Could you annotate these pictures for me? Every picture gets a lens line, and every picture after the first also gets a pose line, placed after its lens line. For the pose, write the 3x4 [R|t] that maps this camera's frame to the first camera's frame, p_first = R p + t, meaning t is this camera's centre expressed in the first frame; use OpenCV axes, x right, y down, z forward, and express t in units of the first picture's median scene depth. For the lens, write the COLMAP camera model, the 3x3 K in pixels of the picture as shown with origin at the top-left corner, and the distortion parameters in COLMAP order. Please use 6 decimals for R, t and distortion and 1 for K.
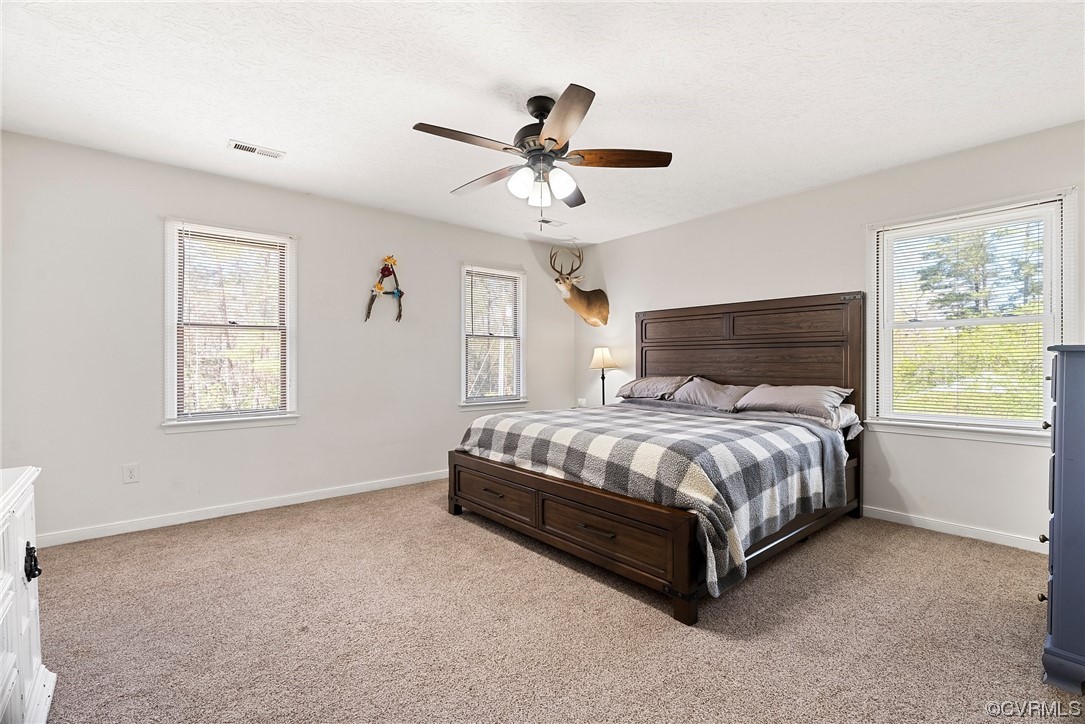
lens RADIAL K [[495.7, 0, 542.5], [0, 495.7, 362.0], [0, 0, 1]] dist [-0.001772, -0.000372]
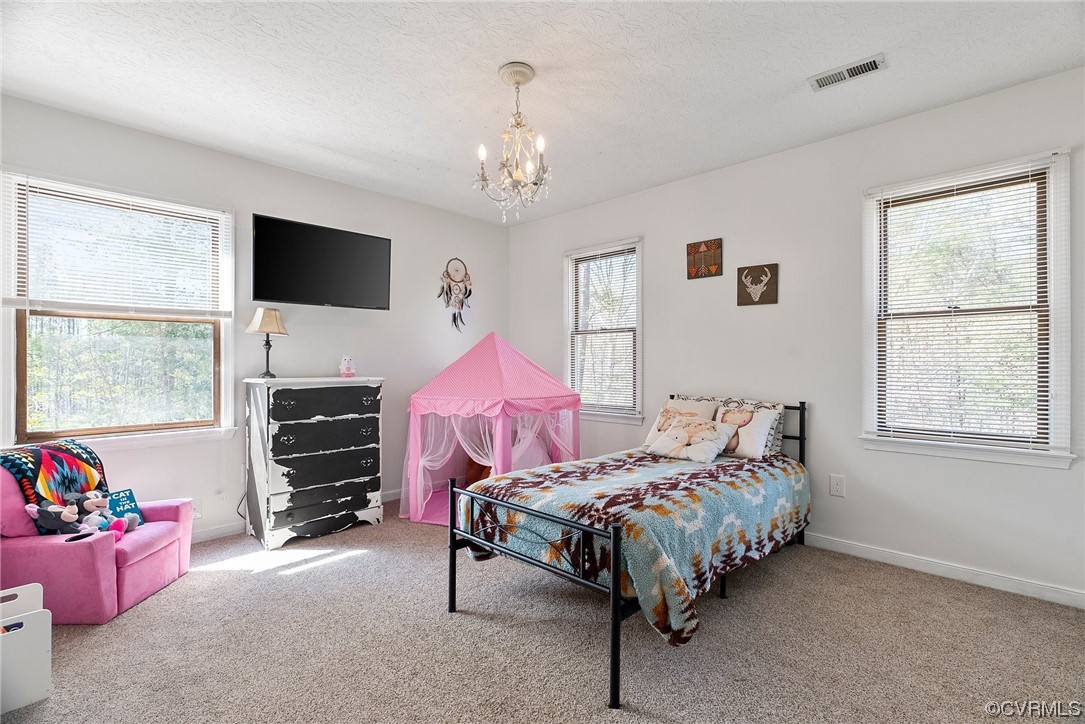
lens RADIAL K [[495.7, 0, 542.5], [0, 495.7, 362.0], [0, 0, 1]] dist [-0.001772, -0.000372]
pose [[0.096607, 0.004981, -0.995310, 0.018737], [-0.003114, 0.999984, 0.004702, -0.003054], [0.995318, 0.002645, 0.096621, 0.339748]]
